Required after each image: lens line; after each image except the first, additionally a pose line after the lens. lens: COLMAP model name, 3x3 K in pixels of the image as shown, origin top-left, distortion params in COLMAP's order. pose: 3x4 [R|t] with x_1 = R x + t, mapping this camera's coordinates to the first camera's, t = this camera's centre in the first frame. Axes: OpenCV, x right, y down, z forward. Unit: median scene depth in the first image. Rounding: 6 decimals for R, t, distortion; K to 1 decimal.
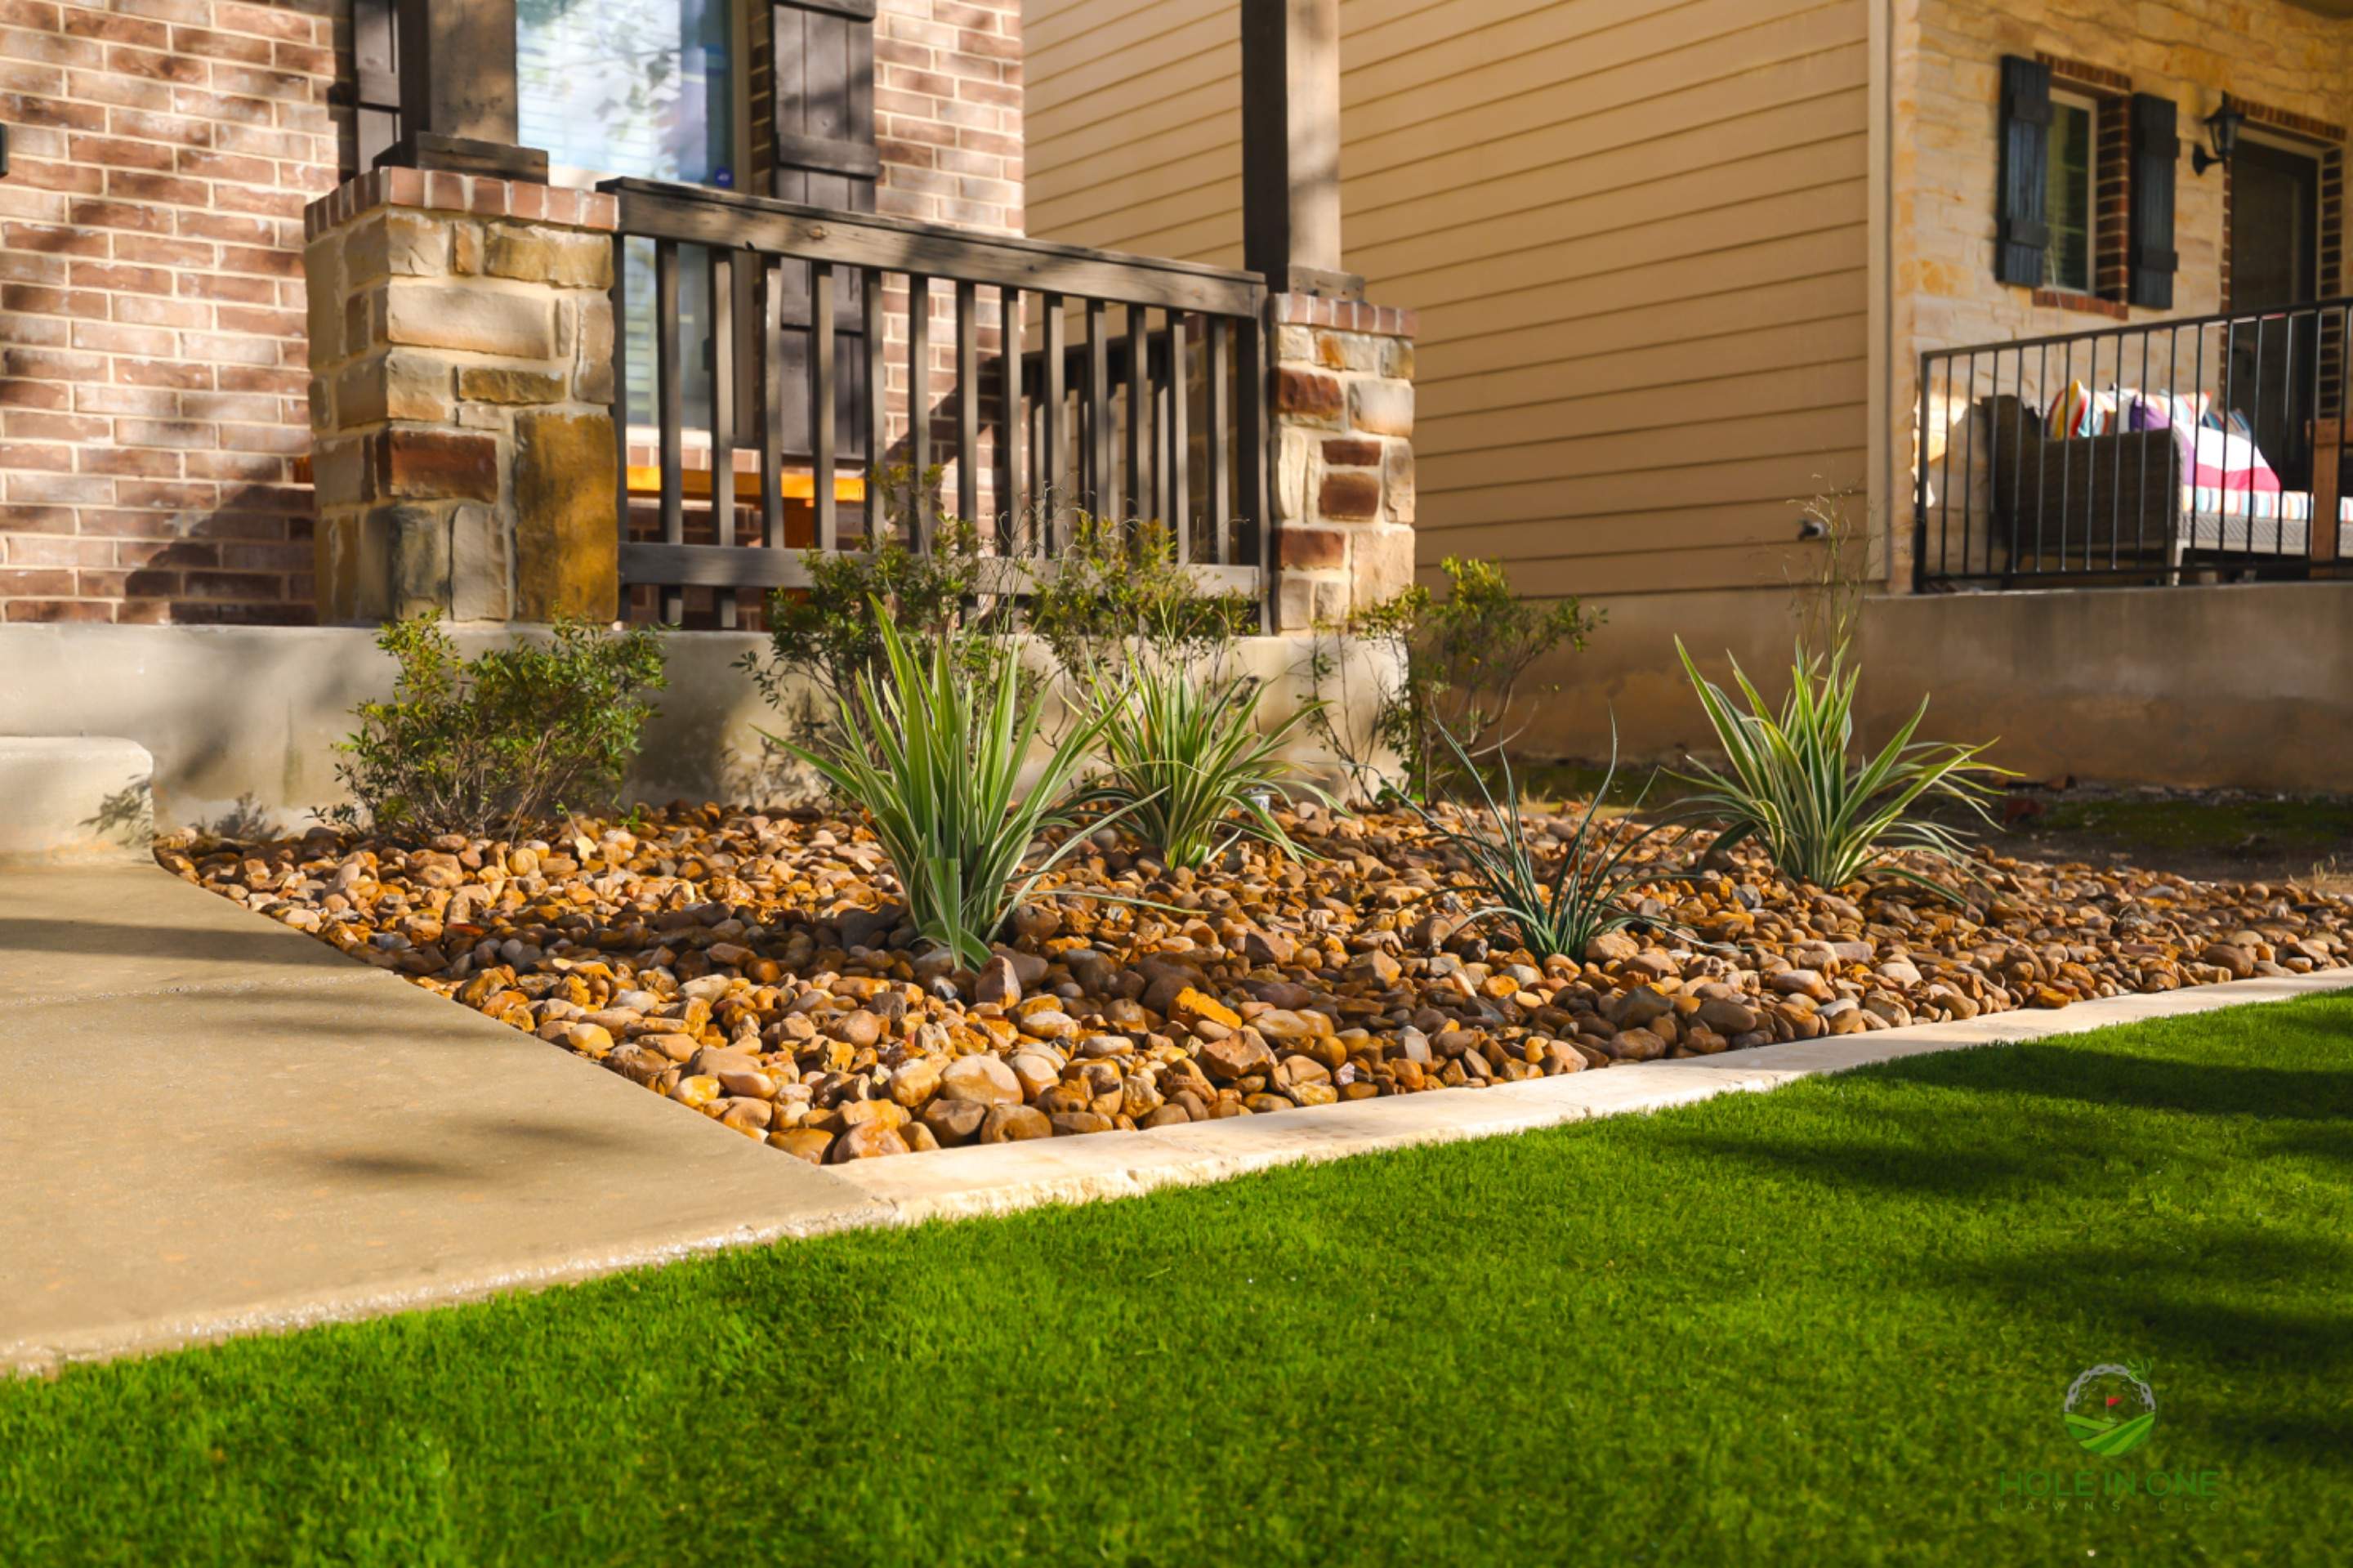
lens RADIAL K [[2253.2, 0, 1173.6], [0, 2253.2, 773.9], [0, 0, 1]] dist [0.008132, 0.005965]
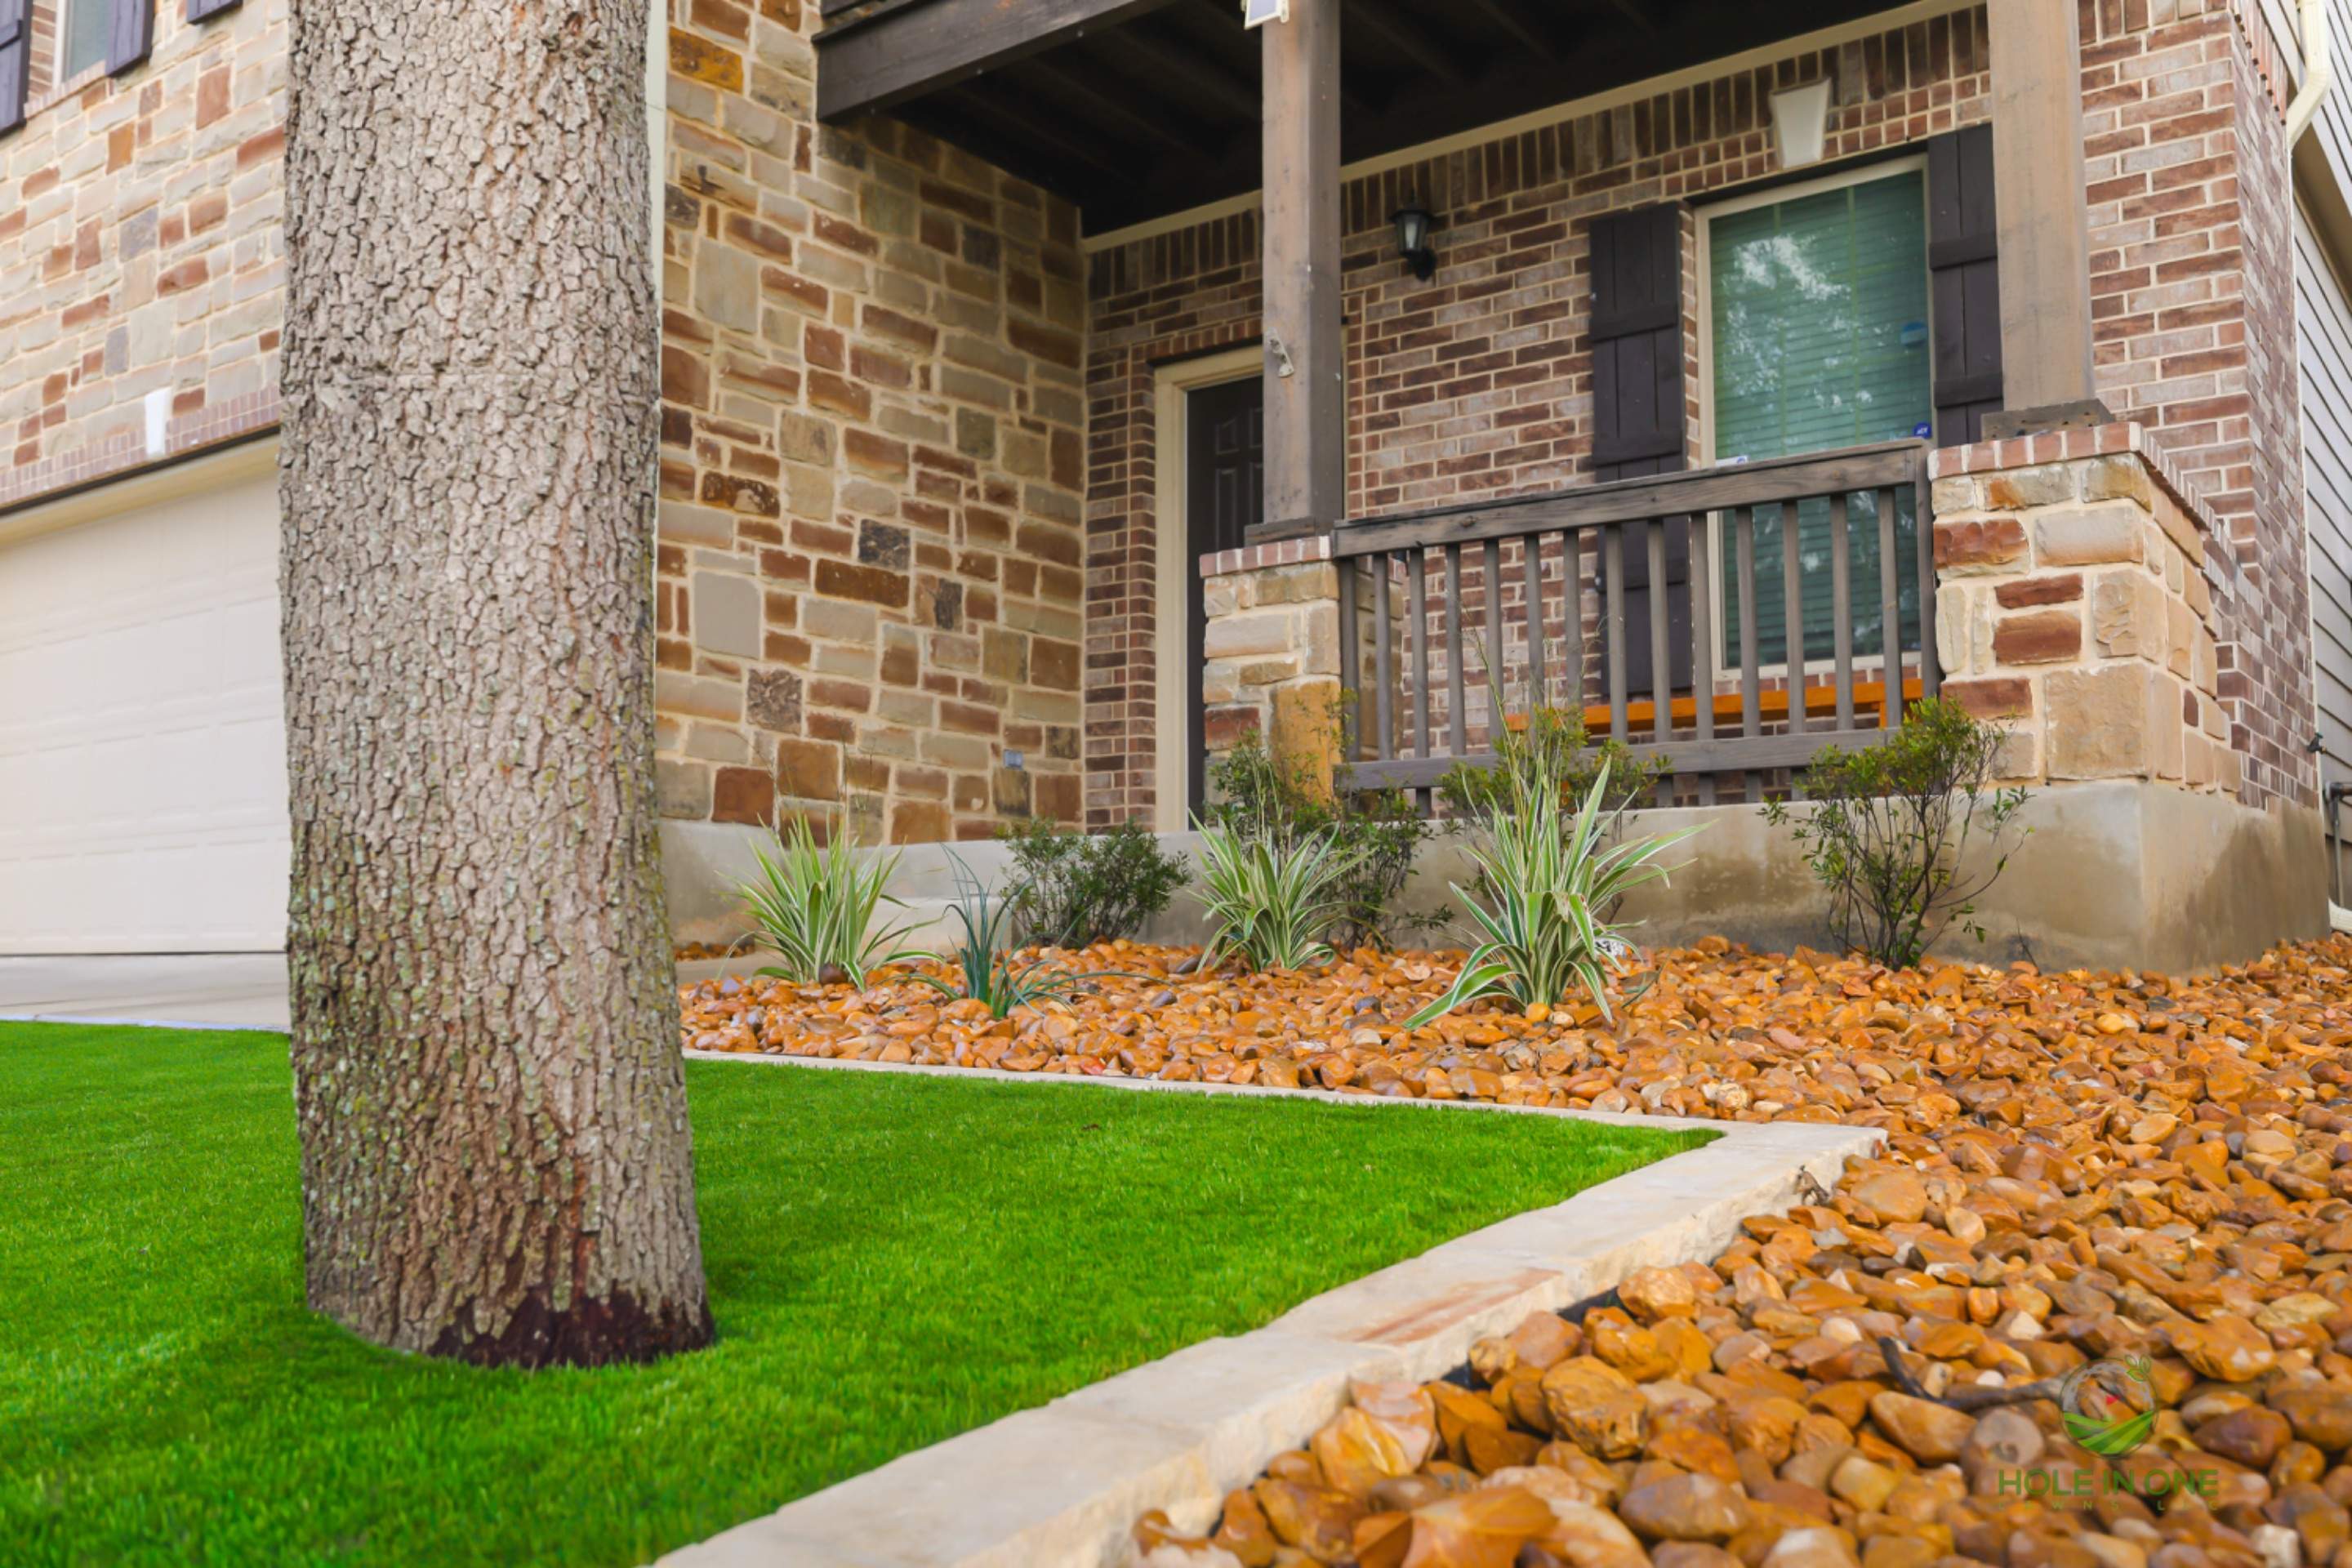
lens RADIAL K [[1989.1, 0, 1170.7], [0, 1989.1, 777.8], [0, 0, 1]] dist [0.000344, 0.003589]
pose [[0.259794, -0.080184, -0.962329, 0.762913], [-0.039621, 0.994822, -0.093588, 0.025040], [0.964851, 0.062442, 0.255272, 0.441527]]
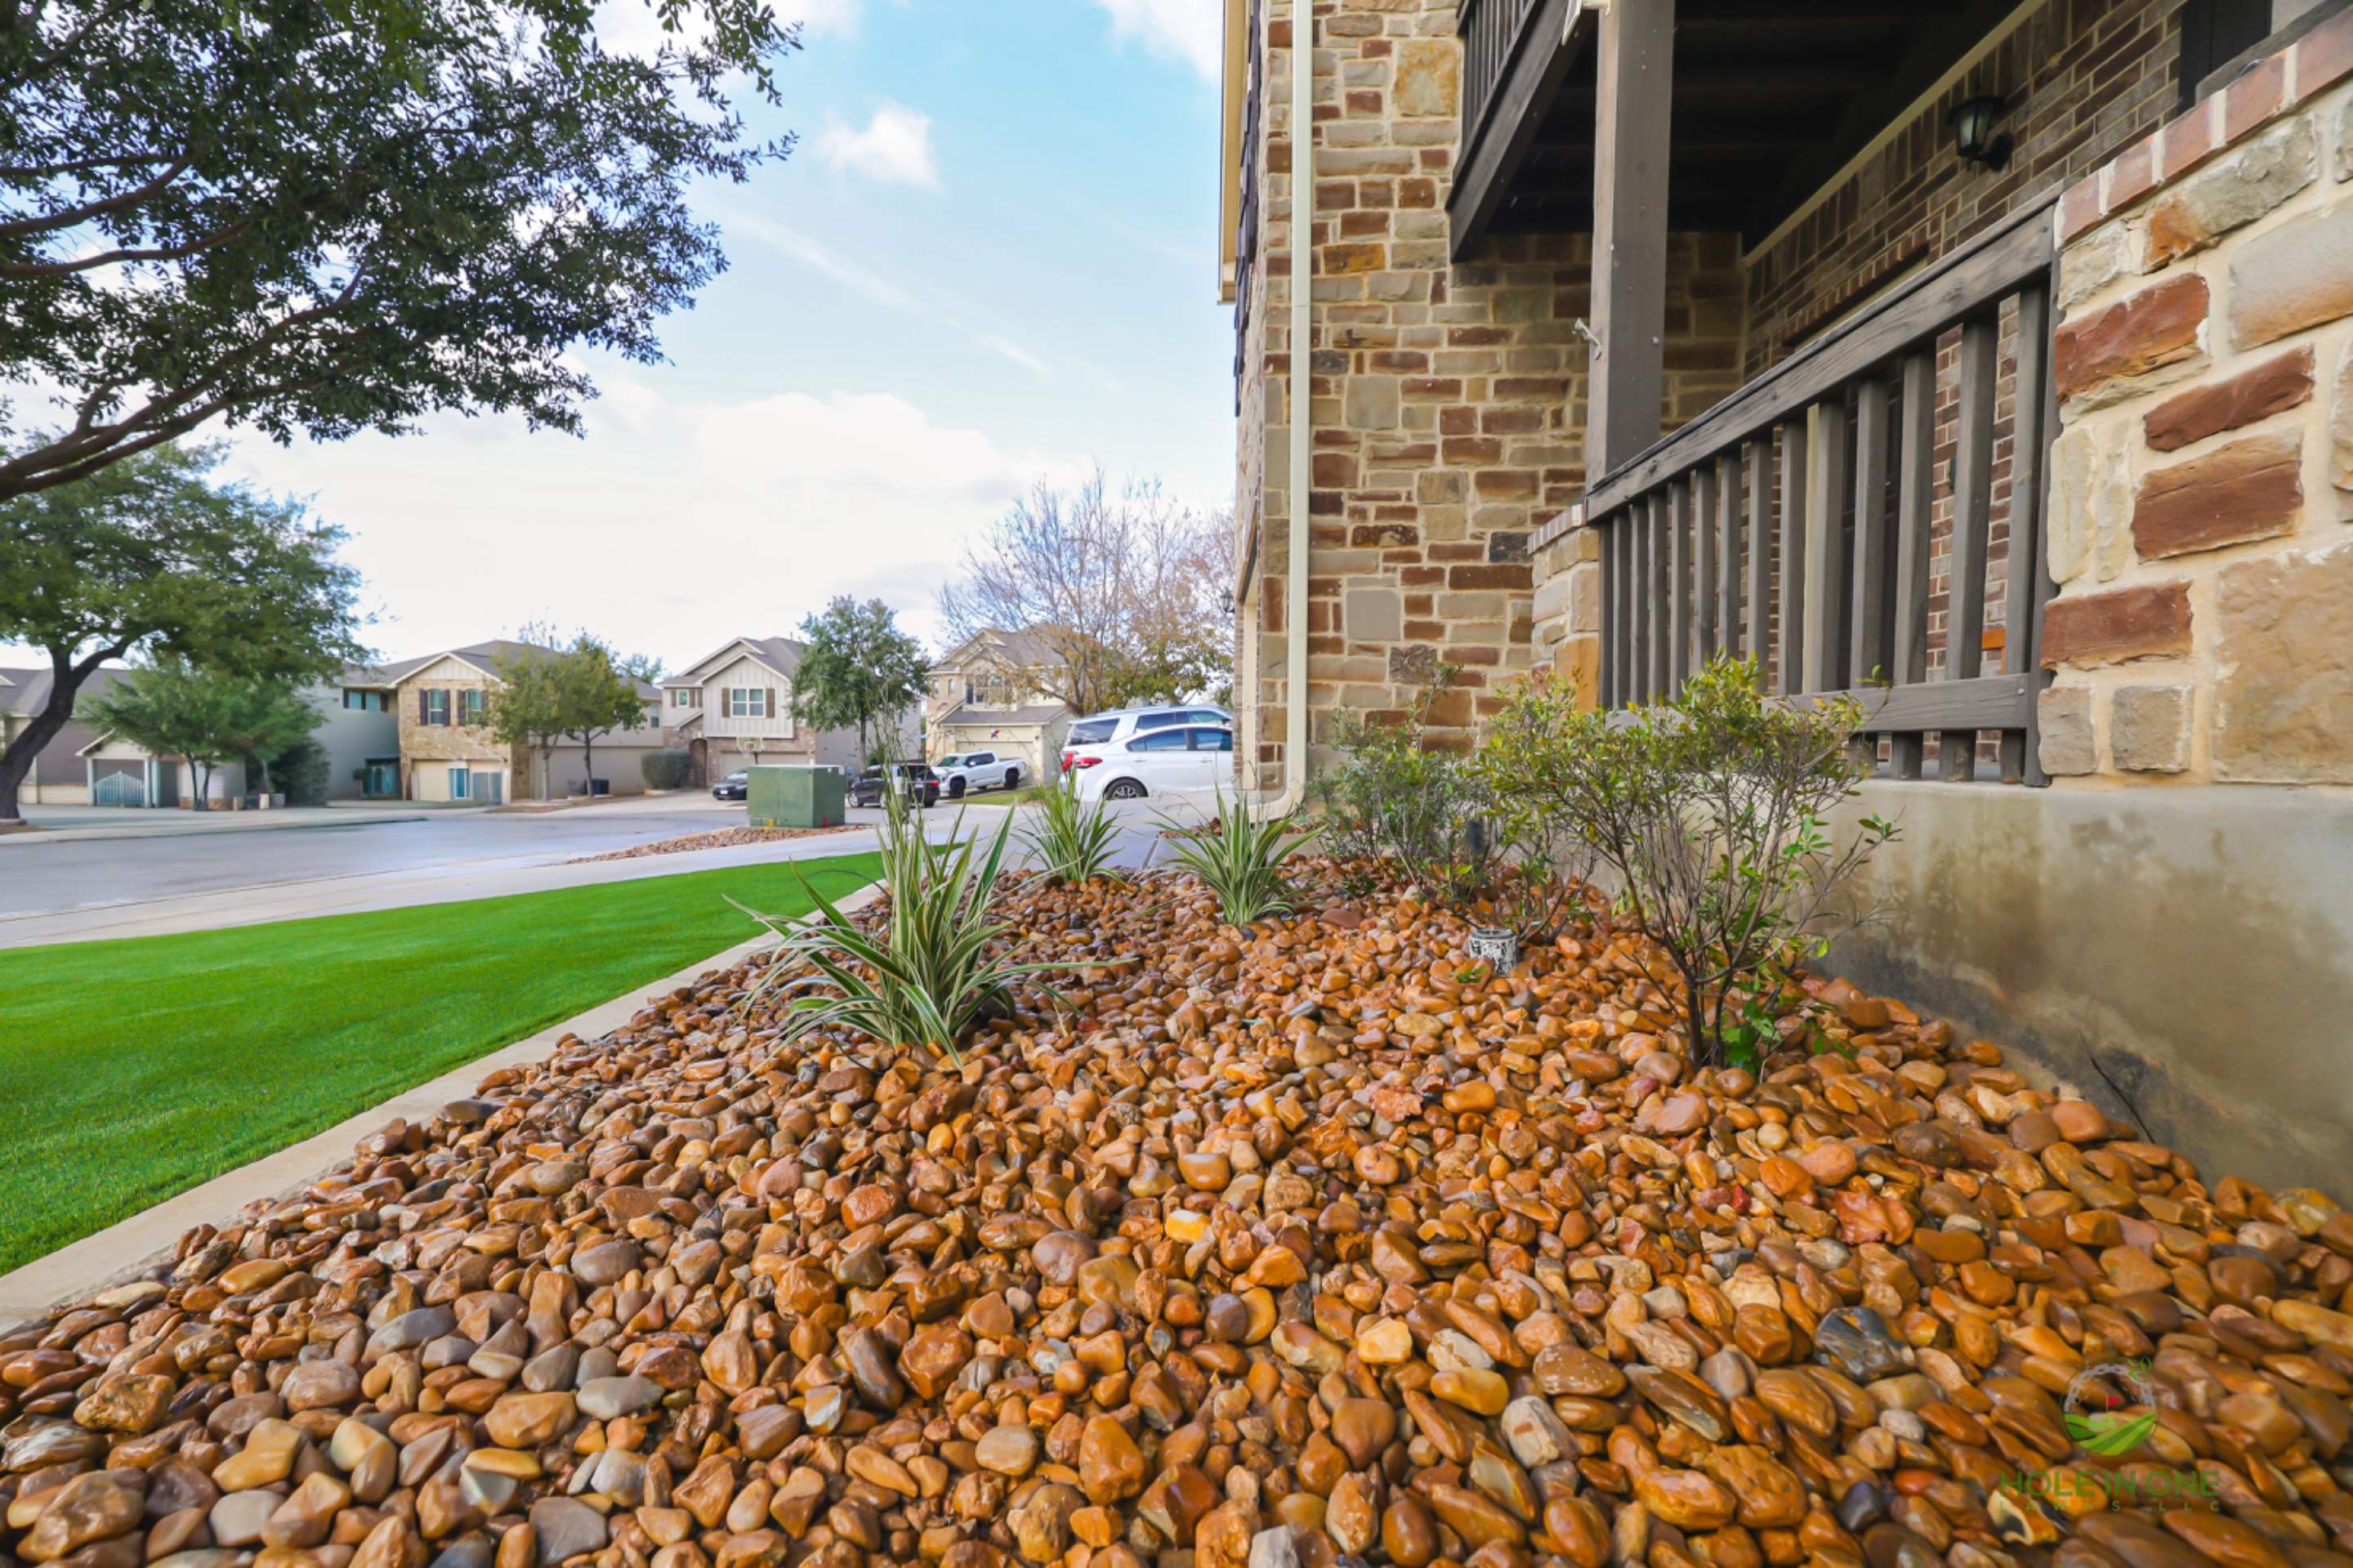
lens RADIAL K [[959.4, 0, 1161.4], [0, 959.4, 786.5], [0, 0, 1]] dist [0.001422, -0.000011]
pose [[-0.652637, 0.029301, -0.757104, 0.375109], [-0.034927, 0.997026, 0.068695, -0.068457], [0.756865, 0.071276, -0.649673, 0.955943]]
